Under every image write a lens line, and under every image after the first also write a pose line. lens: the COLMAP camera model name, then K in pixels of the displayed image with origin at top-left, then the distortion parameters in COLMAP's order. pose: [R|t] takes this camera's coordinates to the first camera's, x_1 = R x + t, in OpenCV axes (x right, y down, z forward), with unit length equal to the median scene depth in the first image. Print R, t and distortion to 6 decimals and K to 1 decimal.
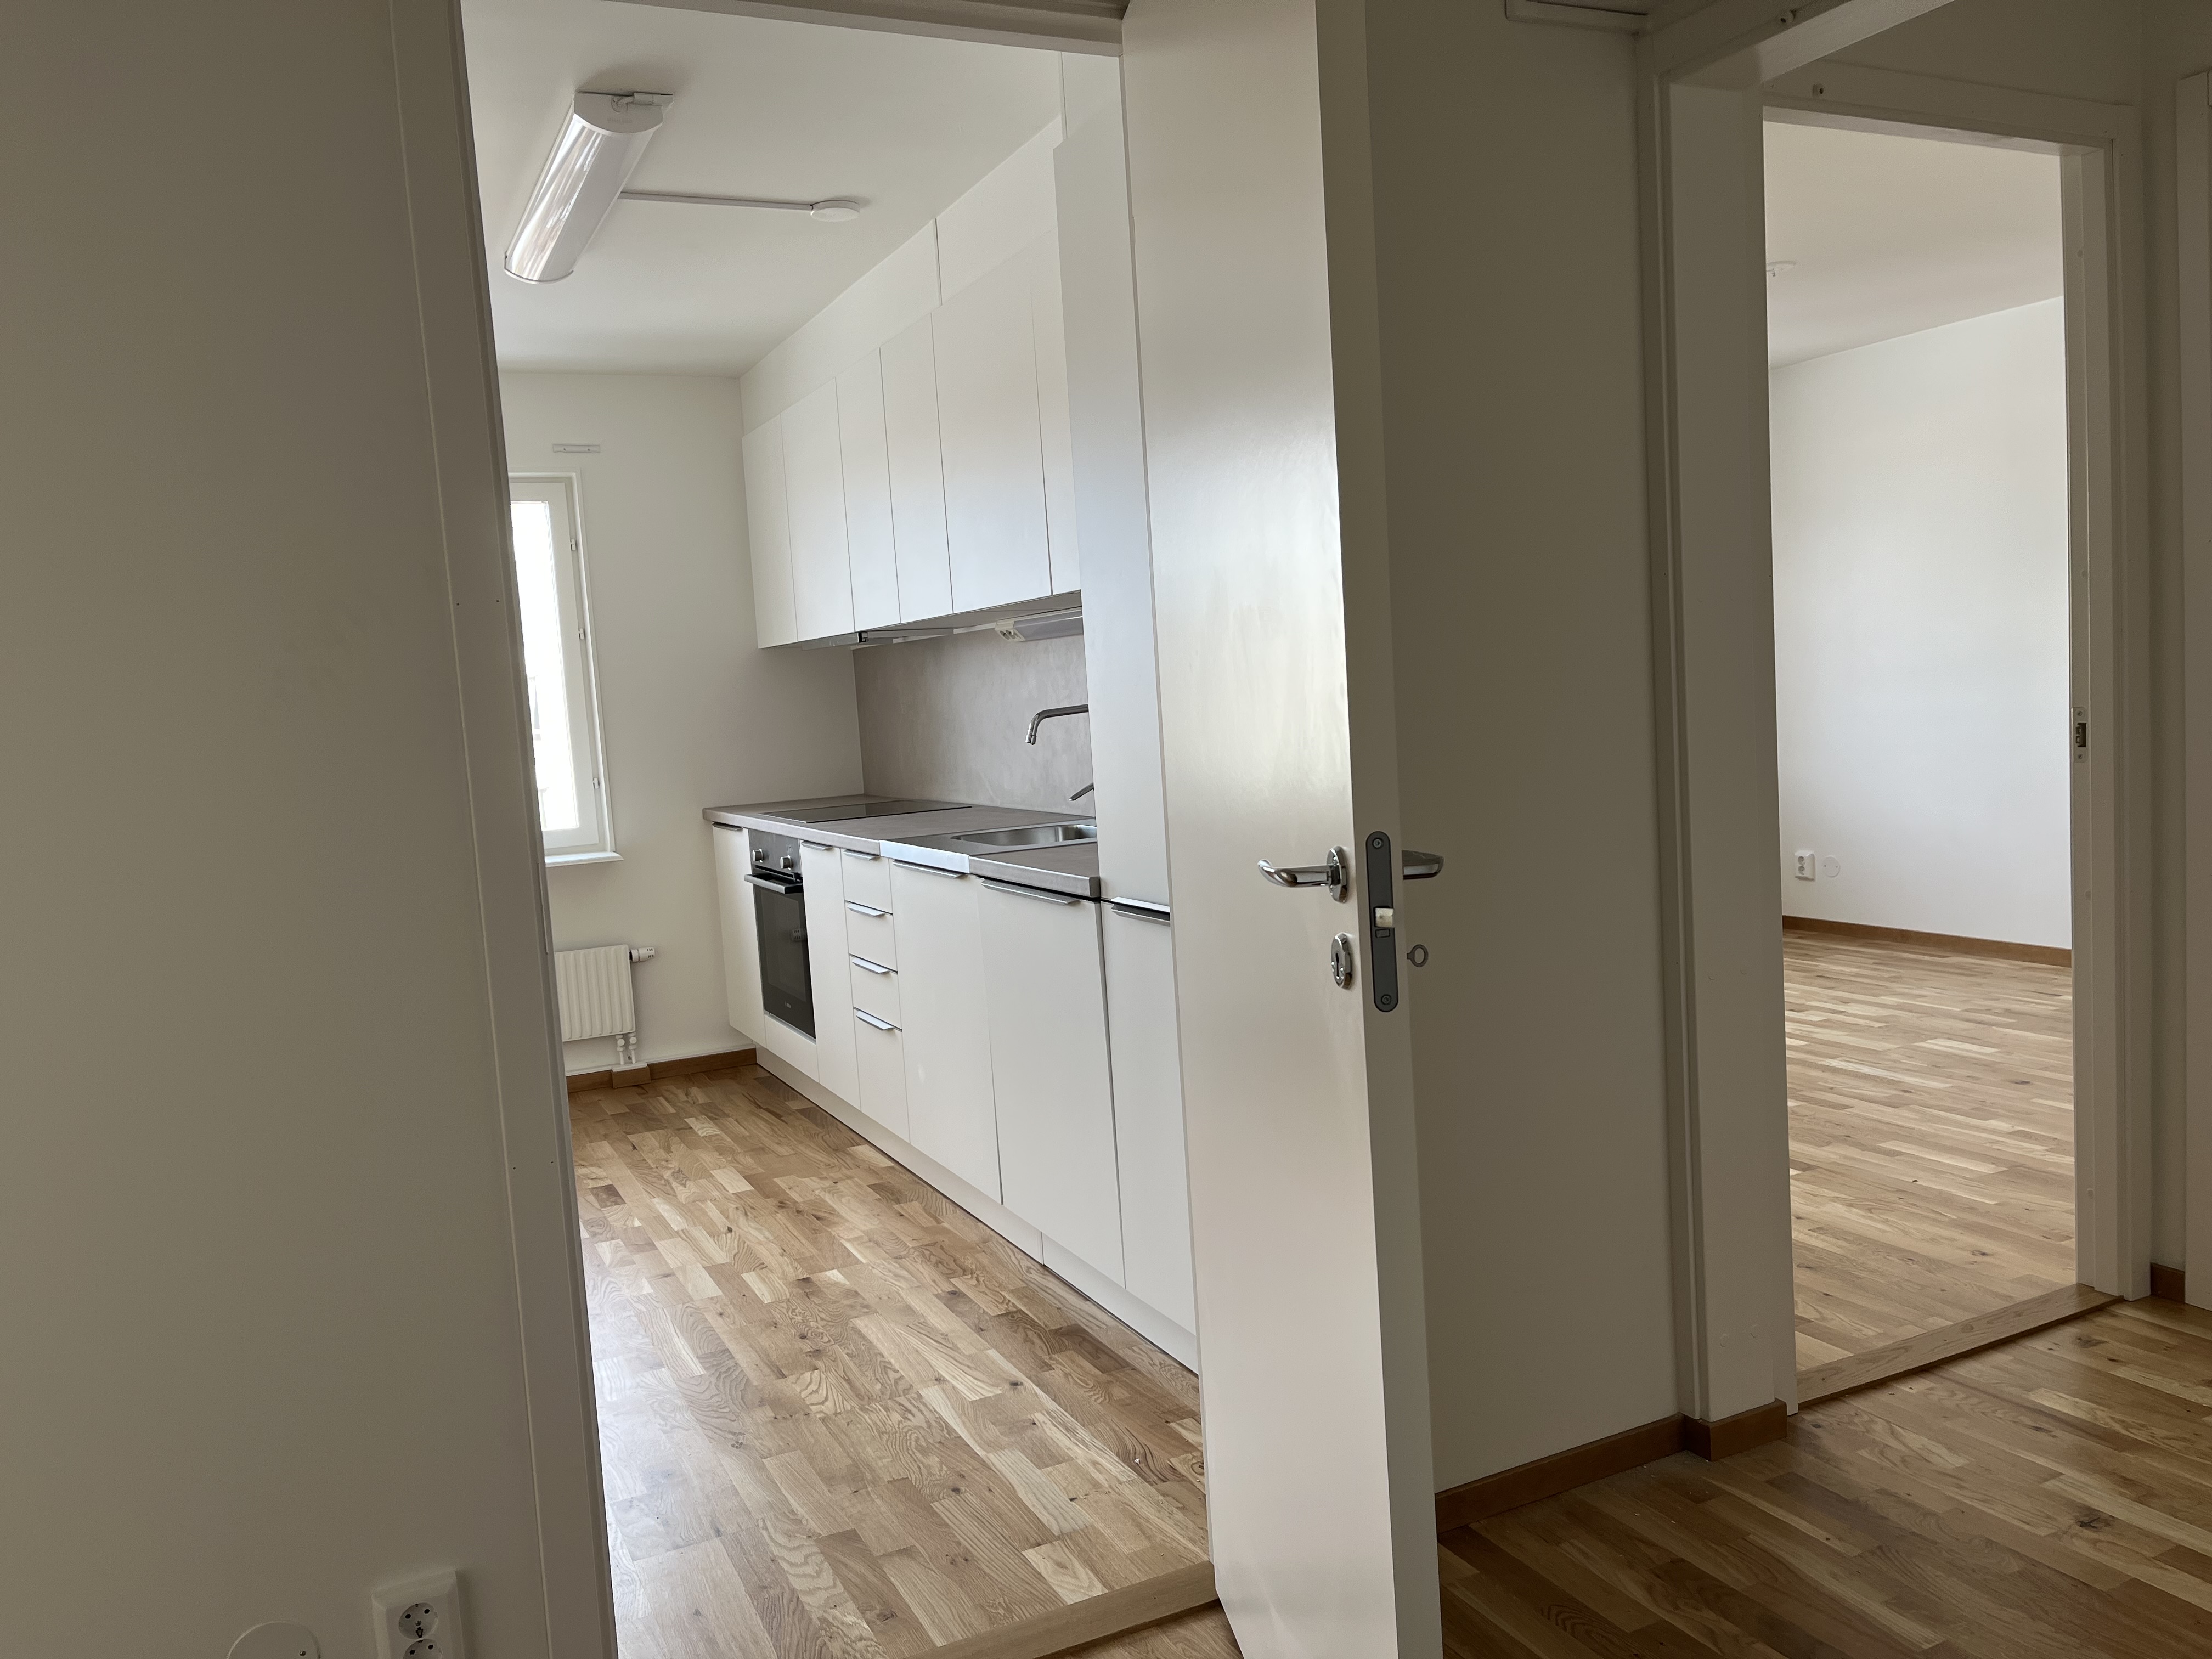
lens RADIAL K [[1668.4, 0, 1103.7], [0, 1668.4, 850.5], [0, 0, 1]] dist [0.055073, -0.074983]
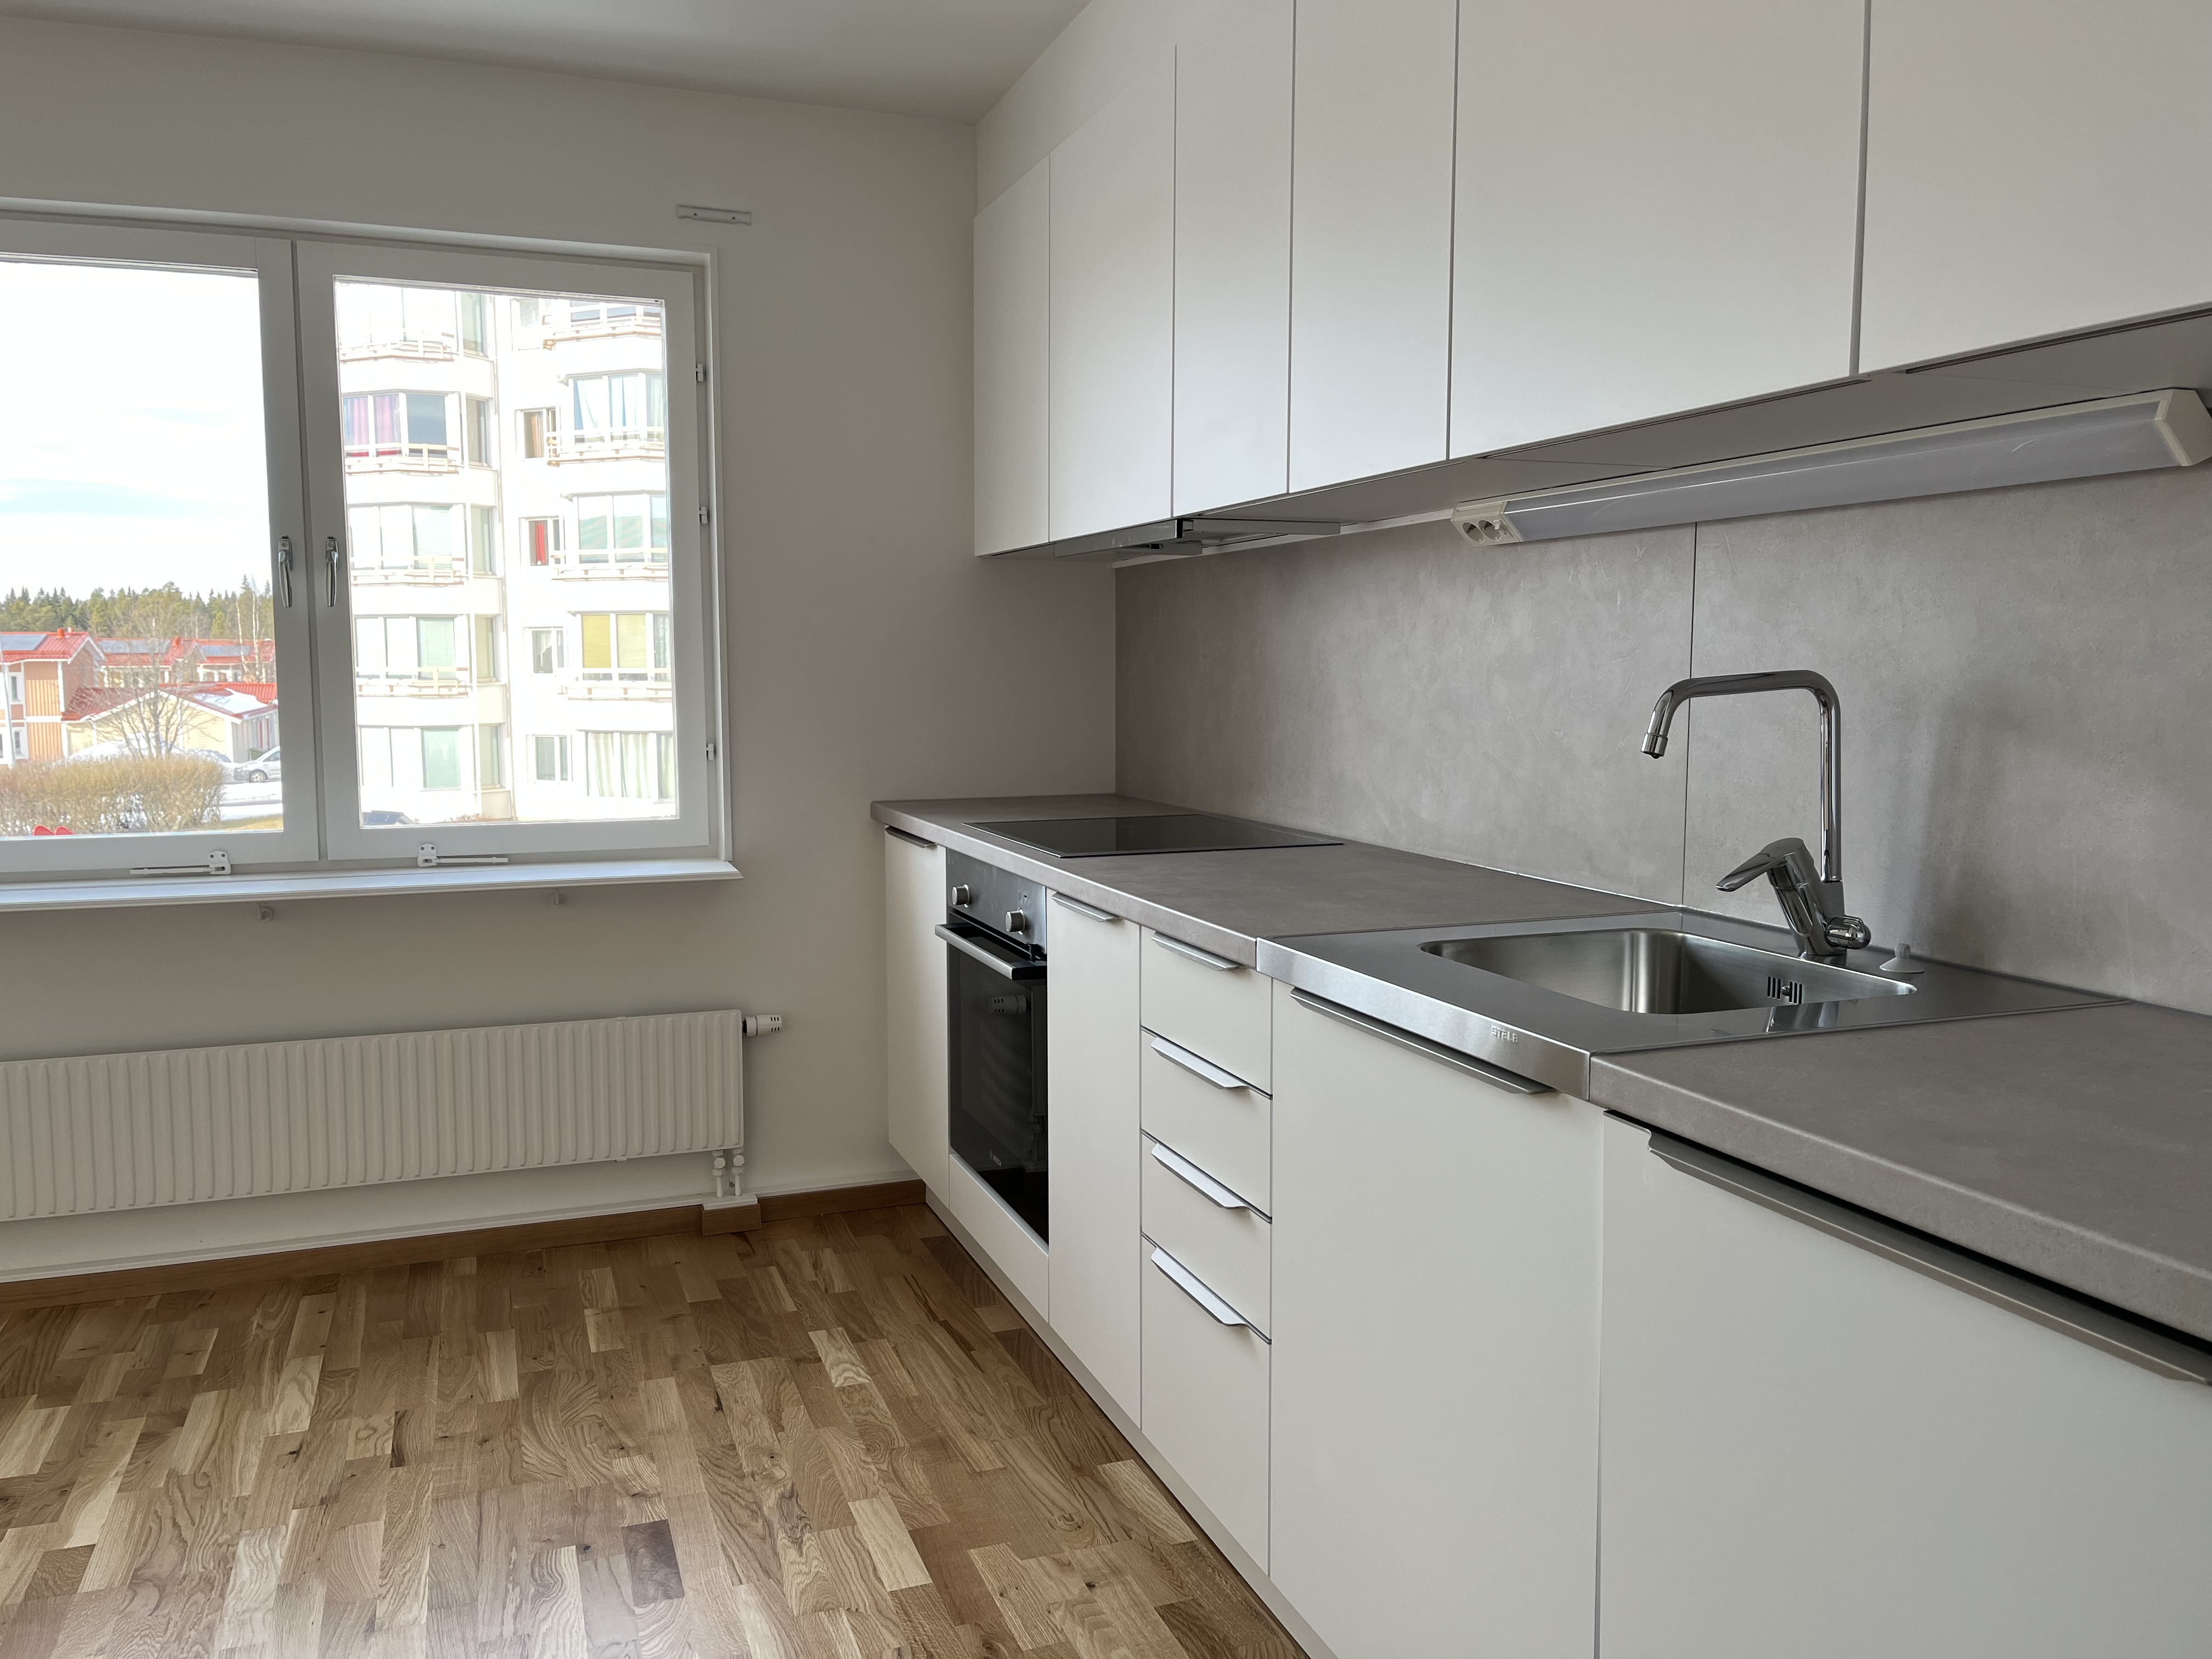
lens RADIAL K [[1668.4, 0, 1103.3], [0, 1668.4, 826.1], [0, 0, 1]] dist [0.055073, -0.074983]
pose [[0.994170, 0.070038, -0.081984, -0.117465], [-0.069759, 0.997544, 0.006268, -0.030792], [0.082222, -0.000512, 0.996614, 0.443146]]
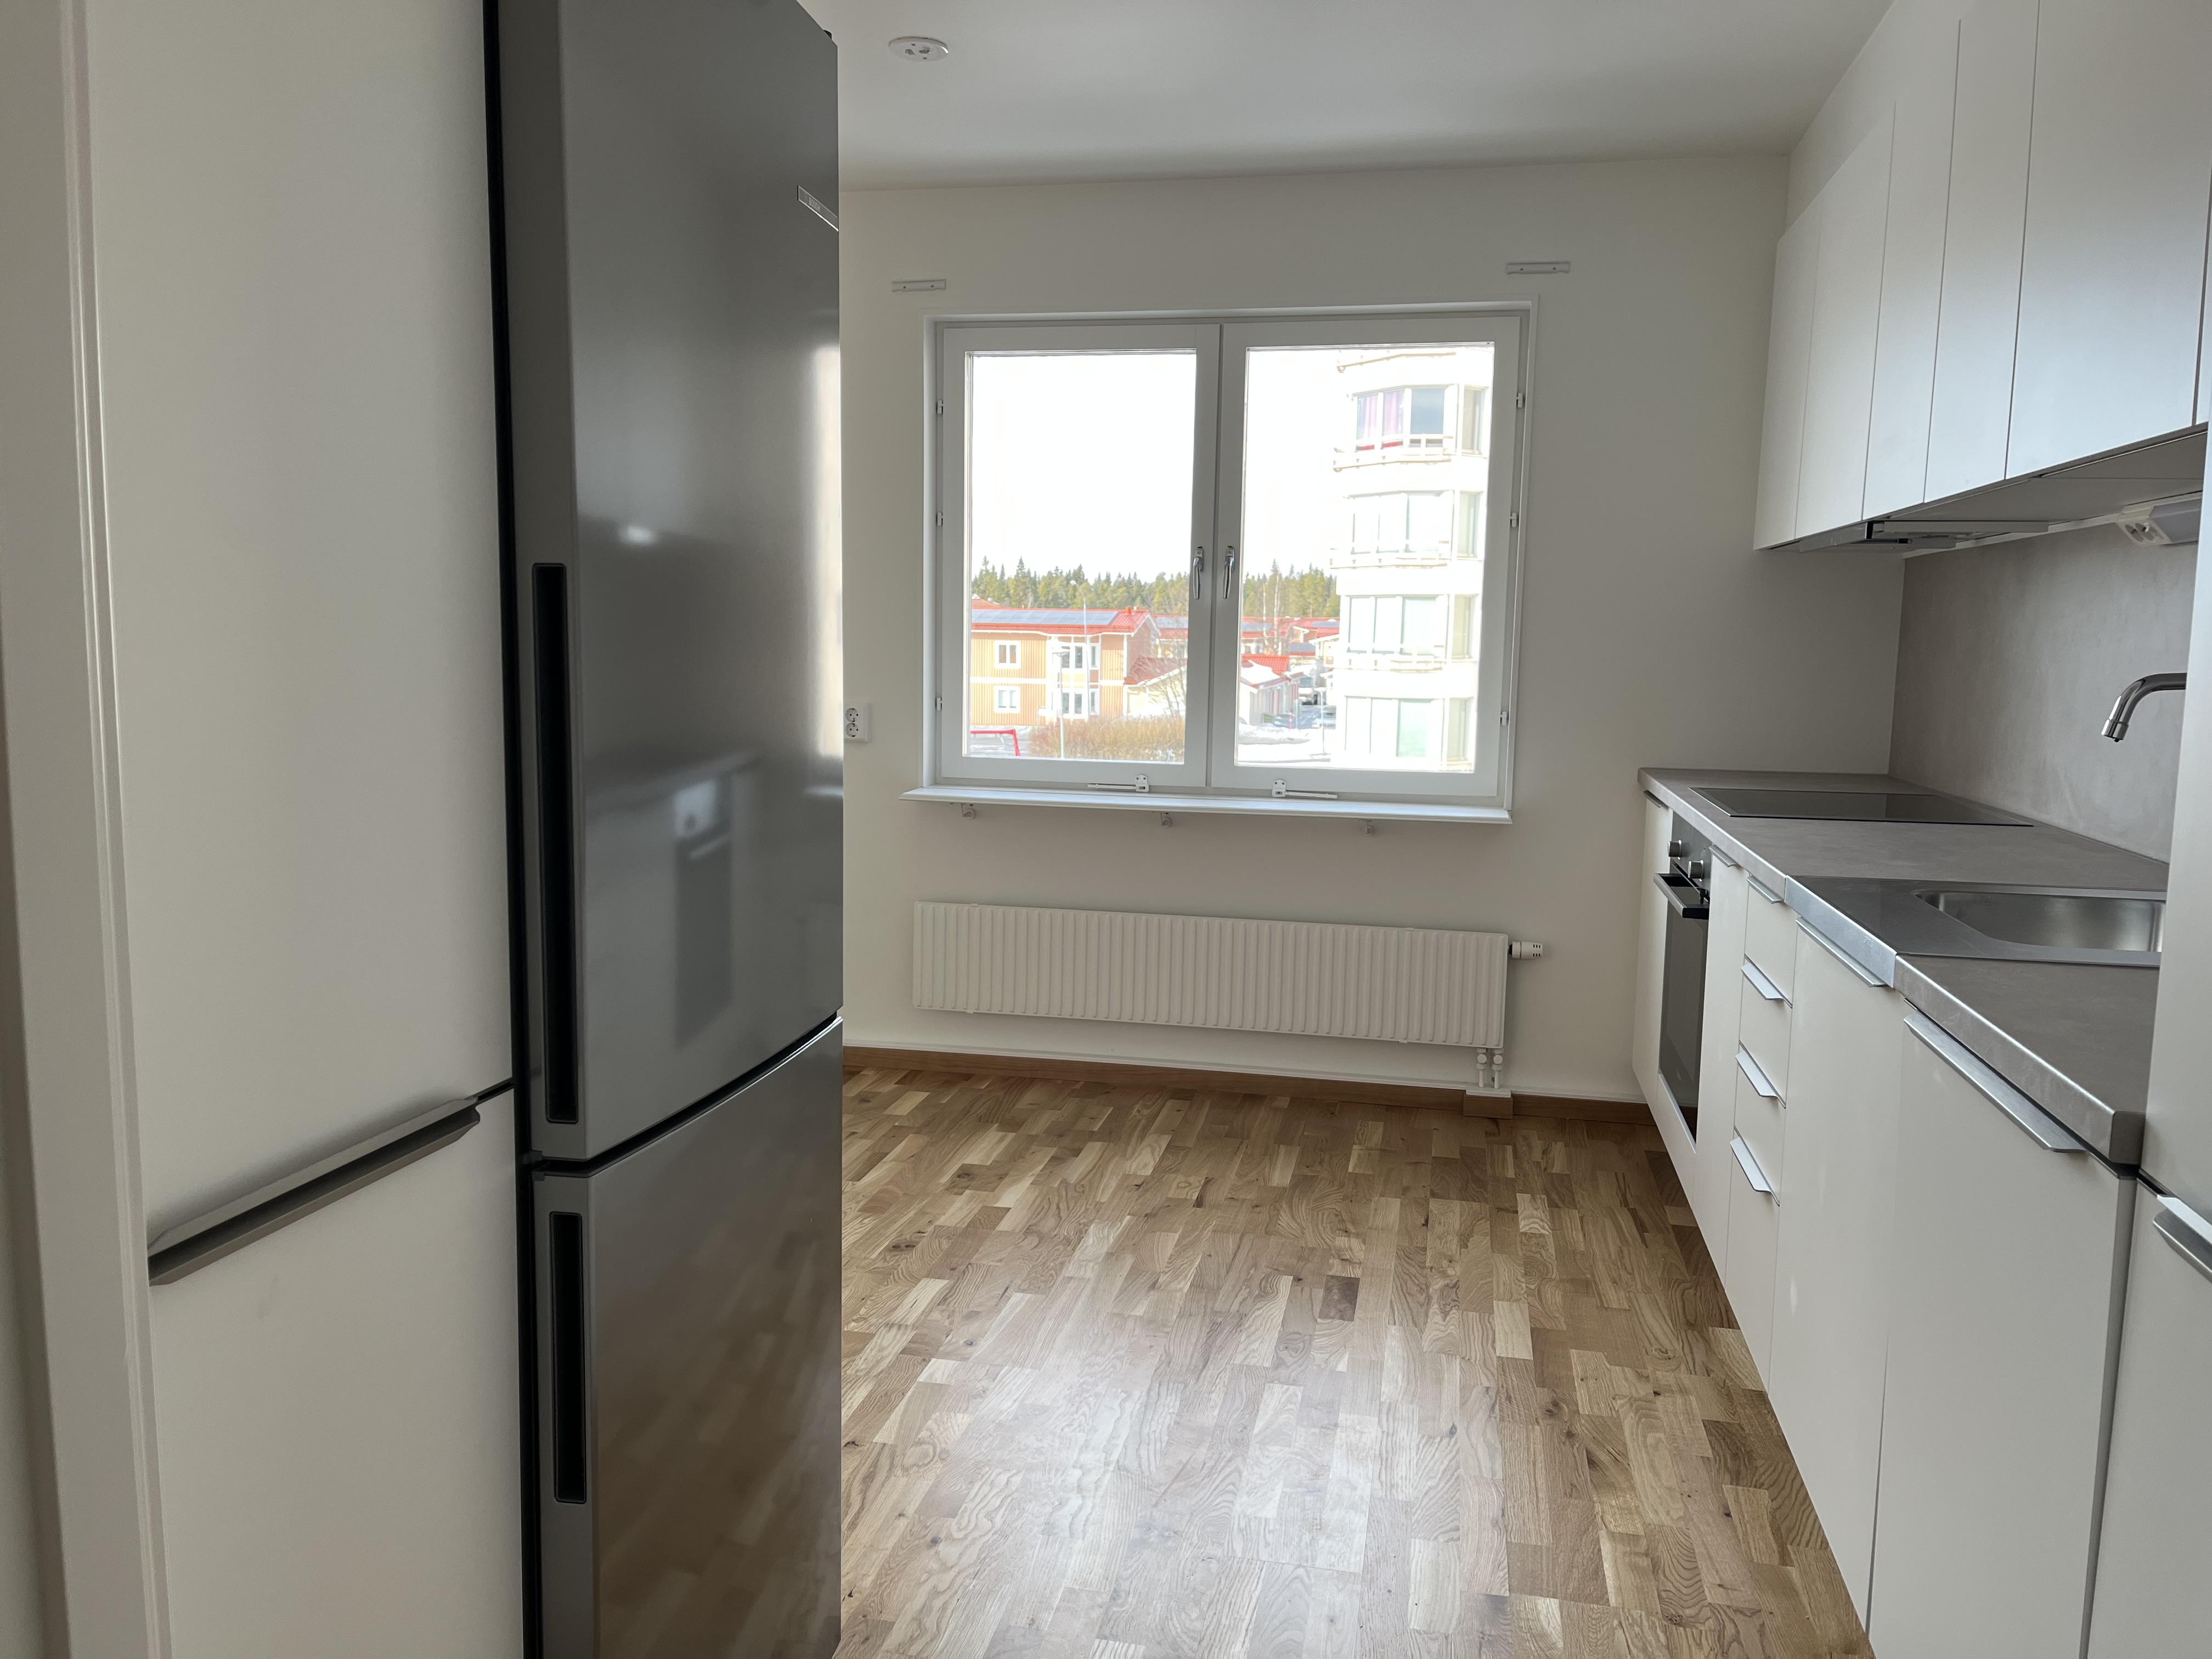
lens RADIAL K [[1668.4, 0, 1100.3], [0, 1668.4, 850.7], [0, 0, 1]] dist [0.055073, -0.074983]
pose [[0.788156, 0.153316, -0.596073, 0.018501], [-0.124638, 0.988170, 0.089366, -0.030412], [0.602723, 0.003859, 0.797941, 0.330365]]
